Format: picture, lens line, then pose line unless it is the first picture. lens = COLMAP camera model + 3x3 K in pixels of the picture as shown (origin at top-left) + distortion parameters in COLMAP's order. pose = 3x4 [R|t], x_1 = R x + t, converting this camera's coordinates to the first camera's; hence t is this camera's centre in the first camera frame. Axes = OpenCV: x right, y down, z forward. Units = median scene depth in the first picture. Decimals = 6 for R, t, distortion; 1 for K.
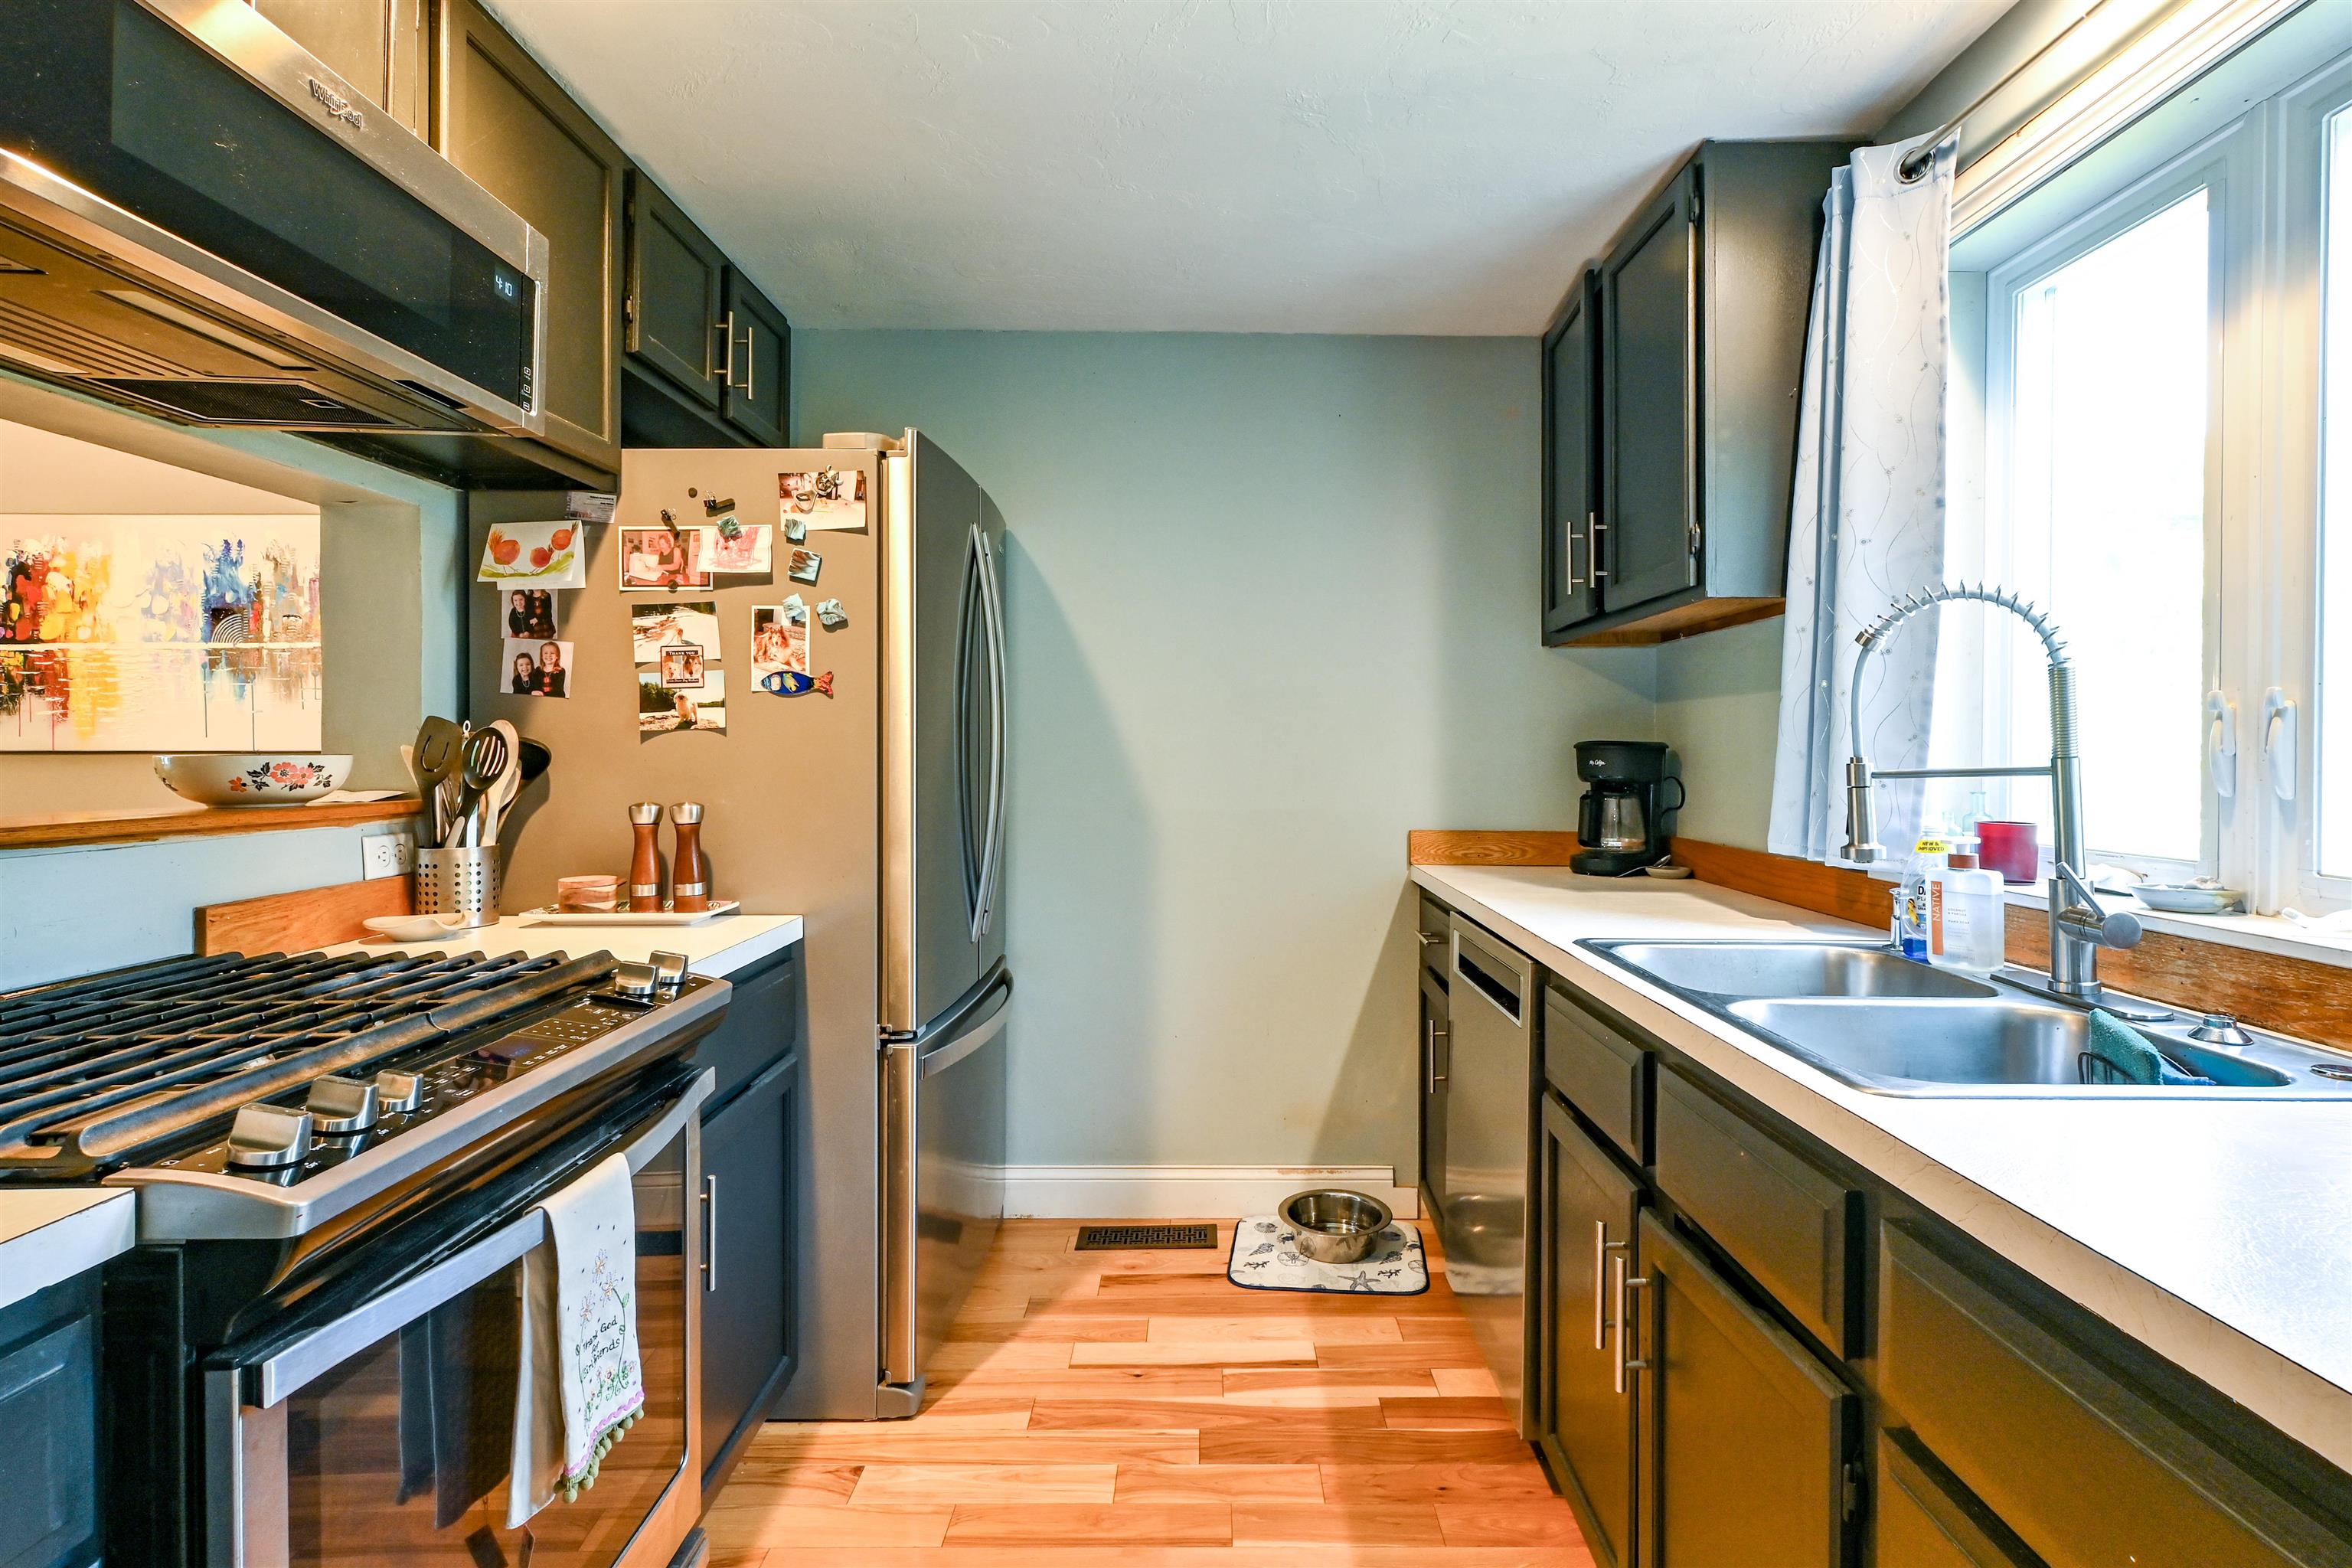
lens RADIAL K [[1210.9, 0, 1207.0], [0, 1210.9, 756.8], [0, 0, 1]] dist [0.002421, 0.000879]
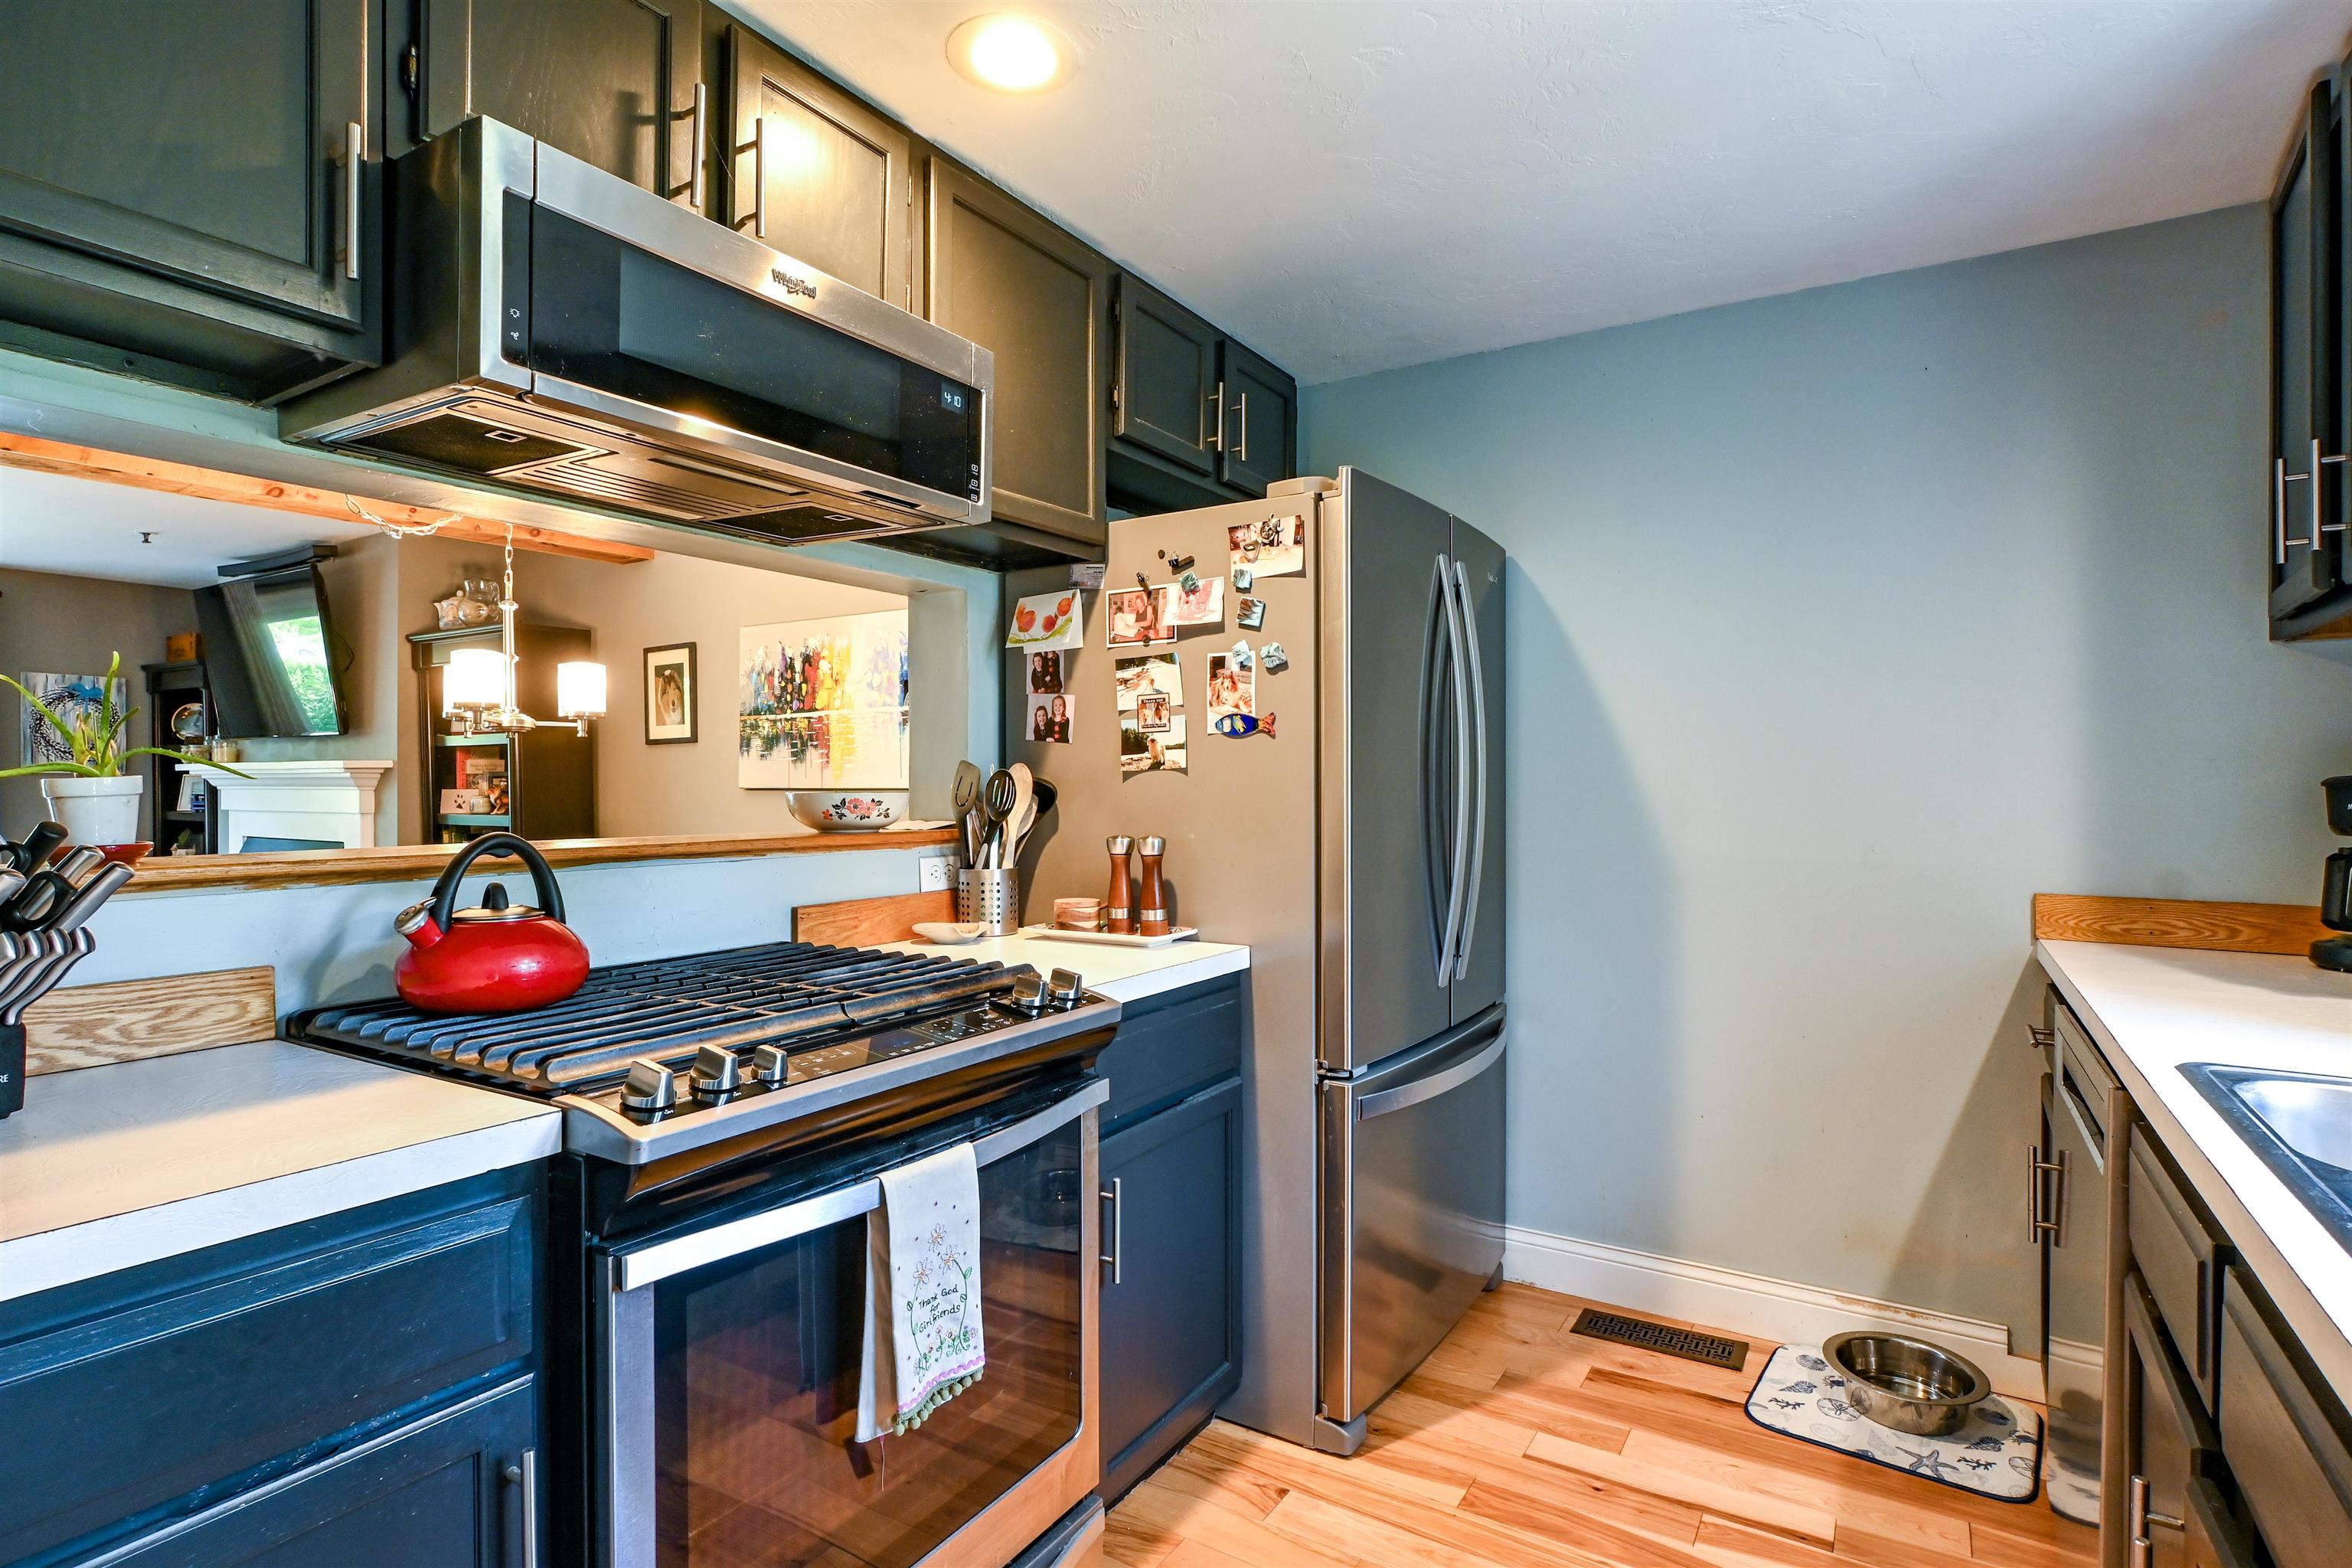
lens RADIAL K [[1190.9, 0, 1145.3], [0, 1190.9, 792.1], [0, 0, 1]] dist [0.000769, 0.002320]
pose [[0.836699, 0.002310, -0.547659, 0.150519], [-0.002800, 0.999996, -0.000061, -0.002113], [0.547656, 0.001585, 0.836702, 0.085555]]
